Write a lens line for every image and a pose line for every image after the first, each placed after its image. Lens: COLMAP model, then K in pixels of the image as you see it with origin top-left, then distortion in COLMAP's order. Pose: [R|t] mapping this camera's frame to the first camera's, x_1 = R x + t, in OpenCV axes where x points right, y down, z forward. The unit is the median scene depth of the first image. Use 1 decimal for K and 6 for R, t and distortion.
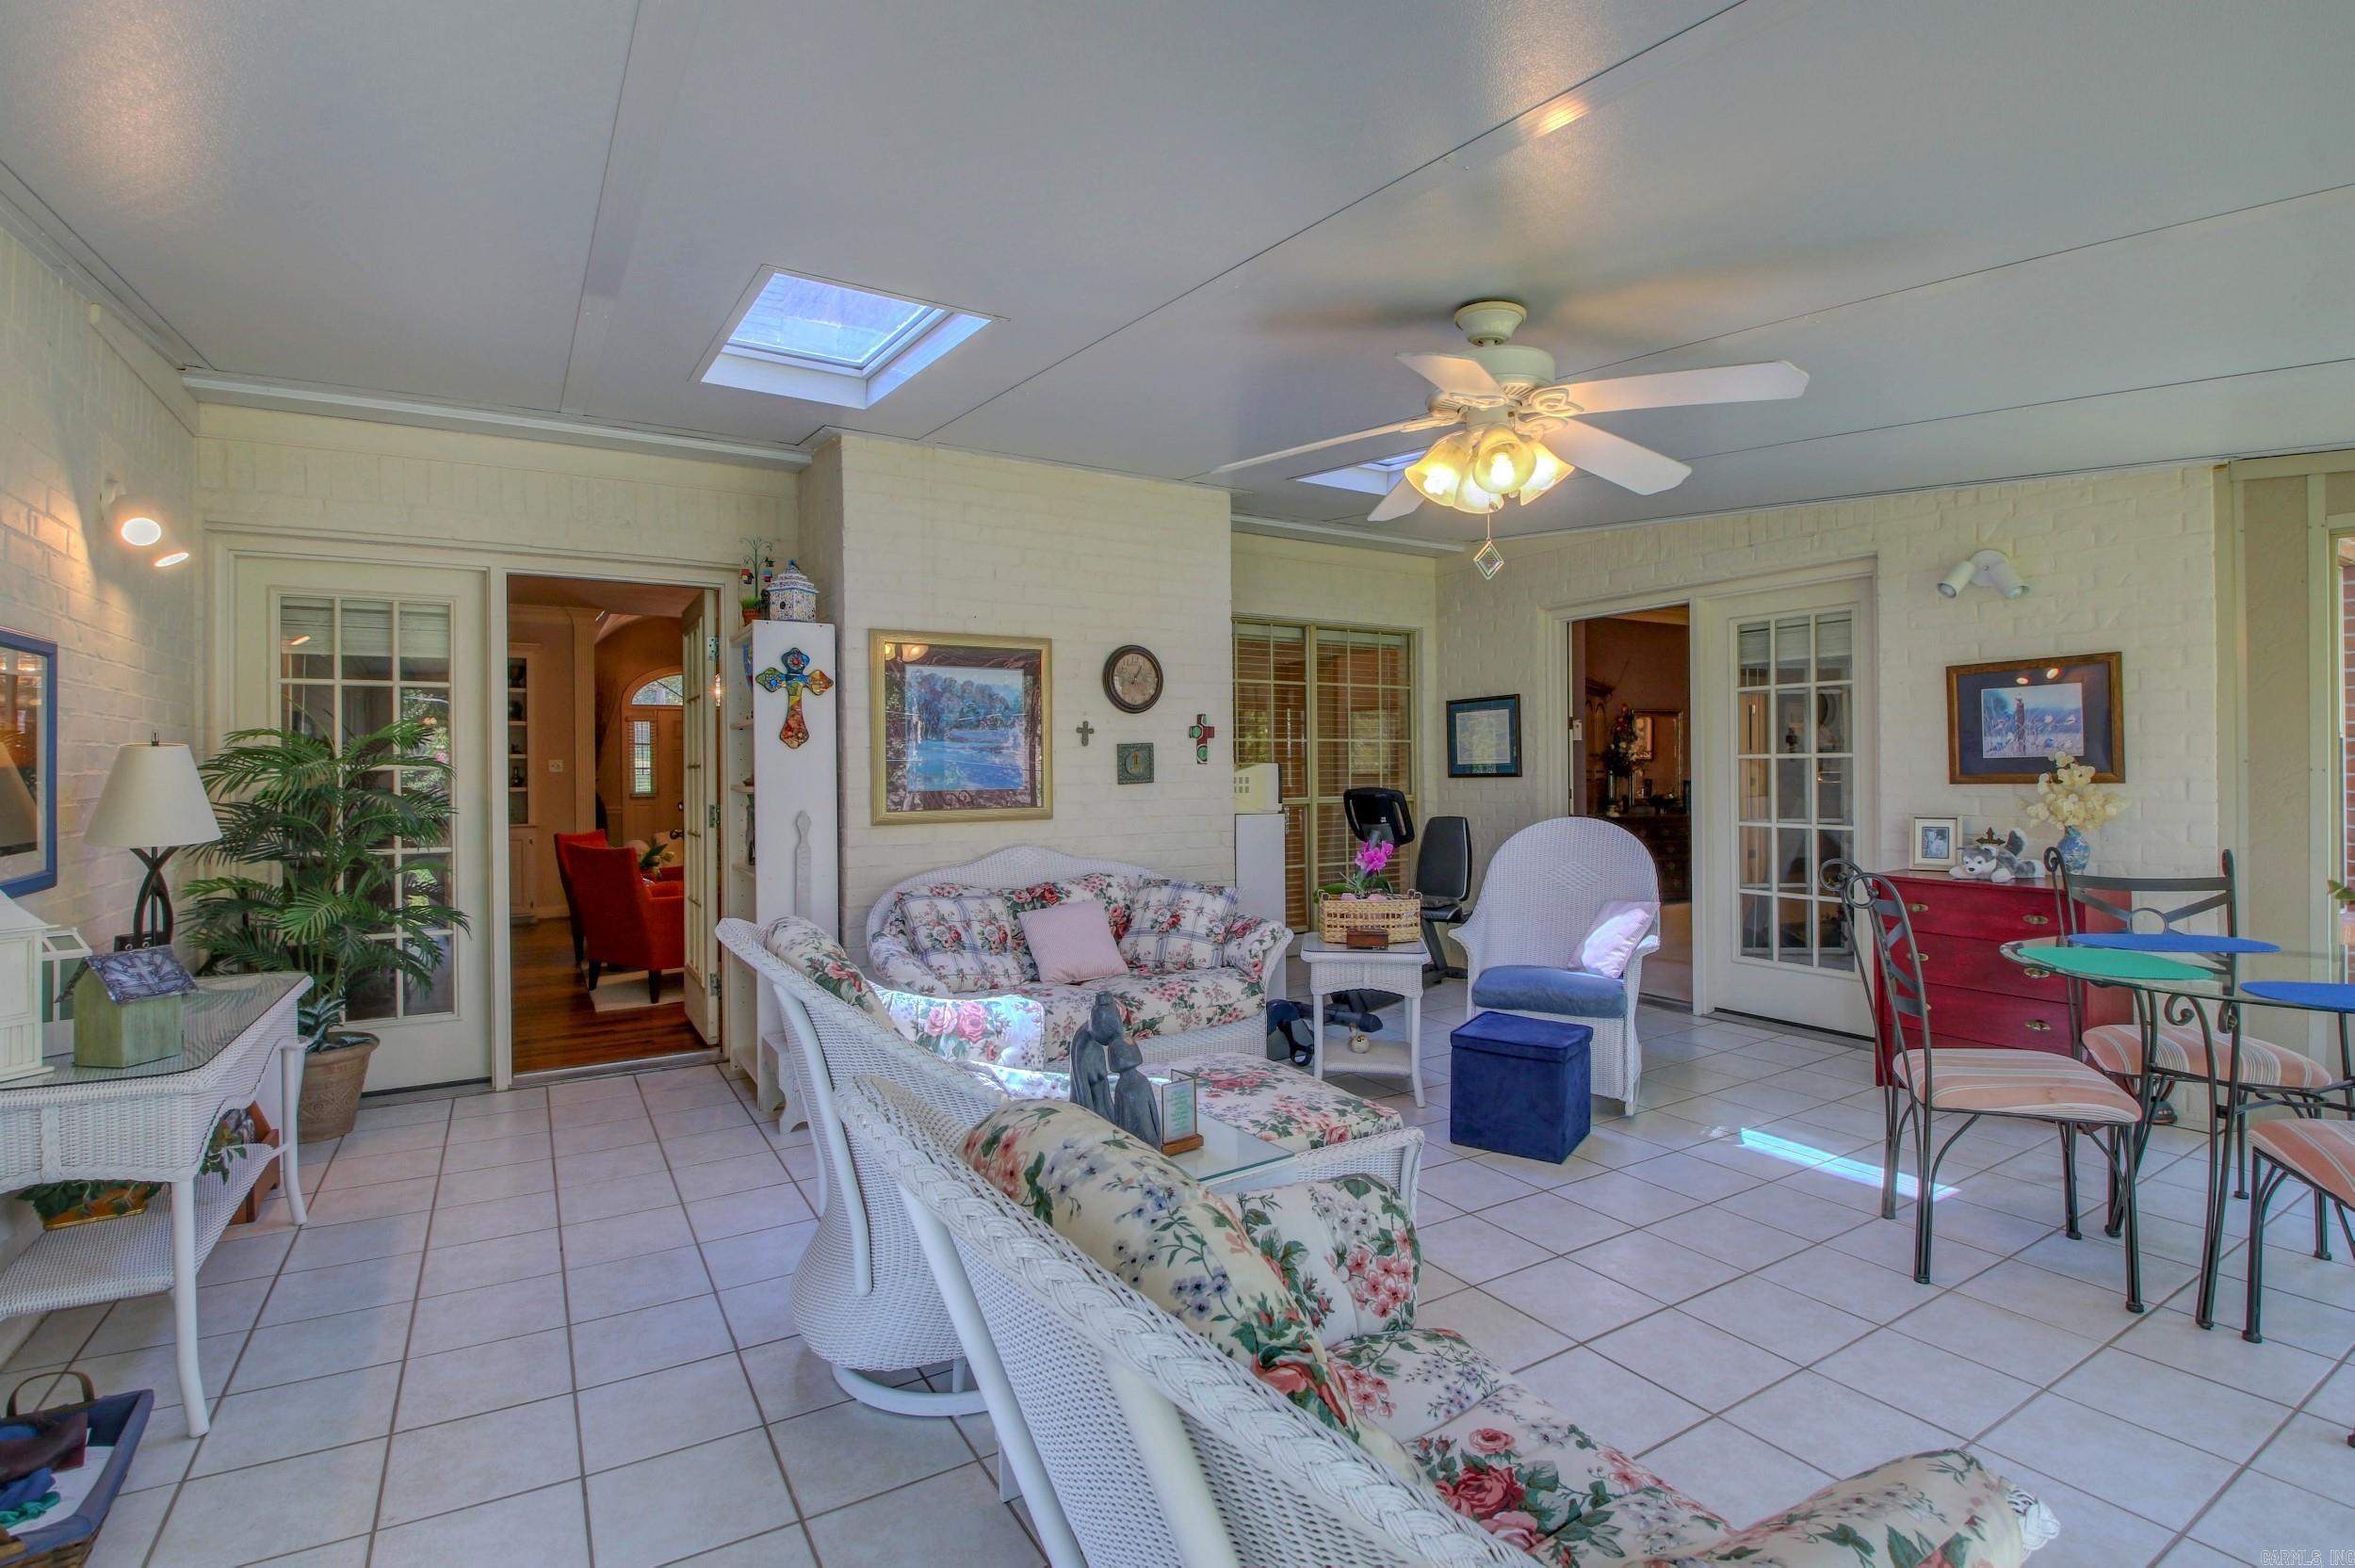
lens RADIAL K [[1086.8, 0, 1176.7], [0, 1086.8, 768.4], [0, 0, 1]] dist [0.020621, -0.034445]
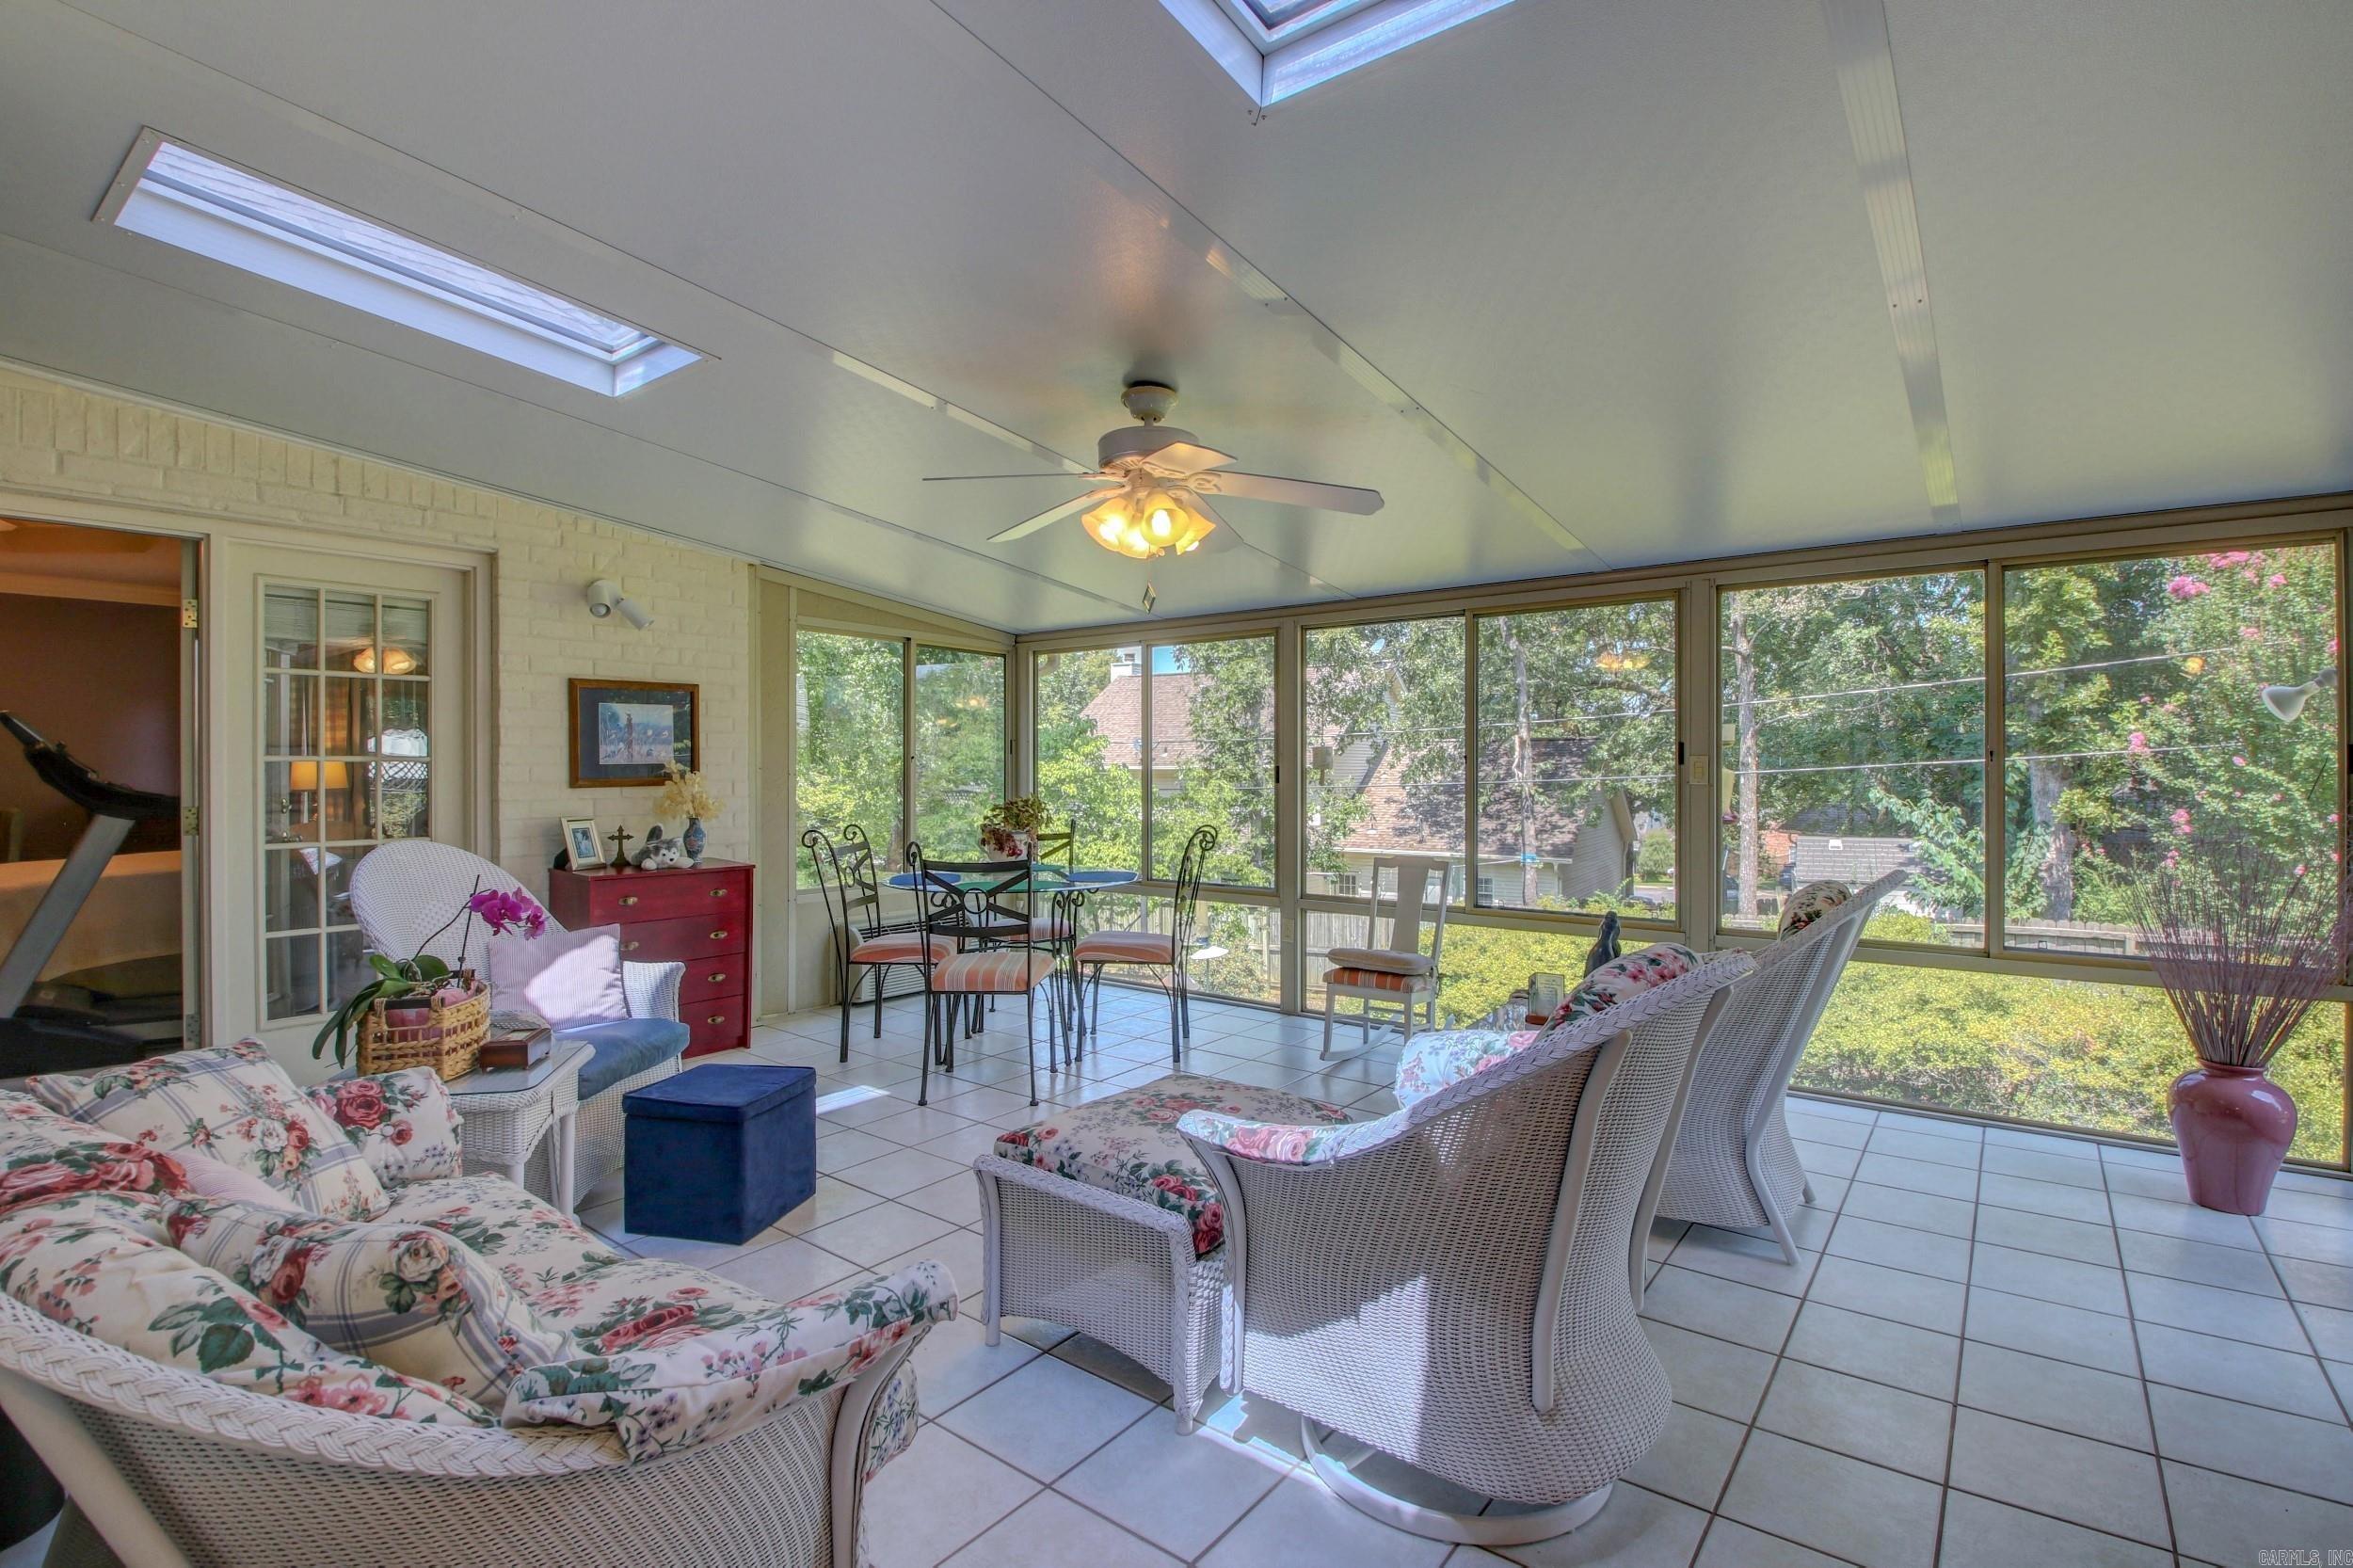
lens RADIAL K [[1086.0, 0, 1175.7], [0, 1086.0, 768.4], [0, 0, 1]] dist [0.020621, -0.034445]
pose [[-0.360318, 0.007663, 0.932798, -0.532574], [0.004975, 0.999968, -0.006293, 0.004781], [-0.932816, 0.002373, -0.360344, 0.883401]]
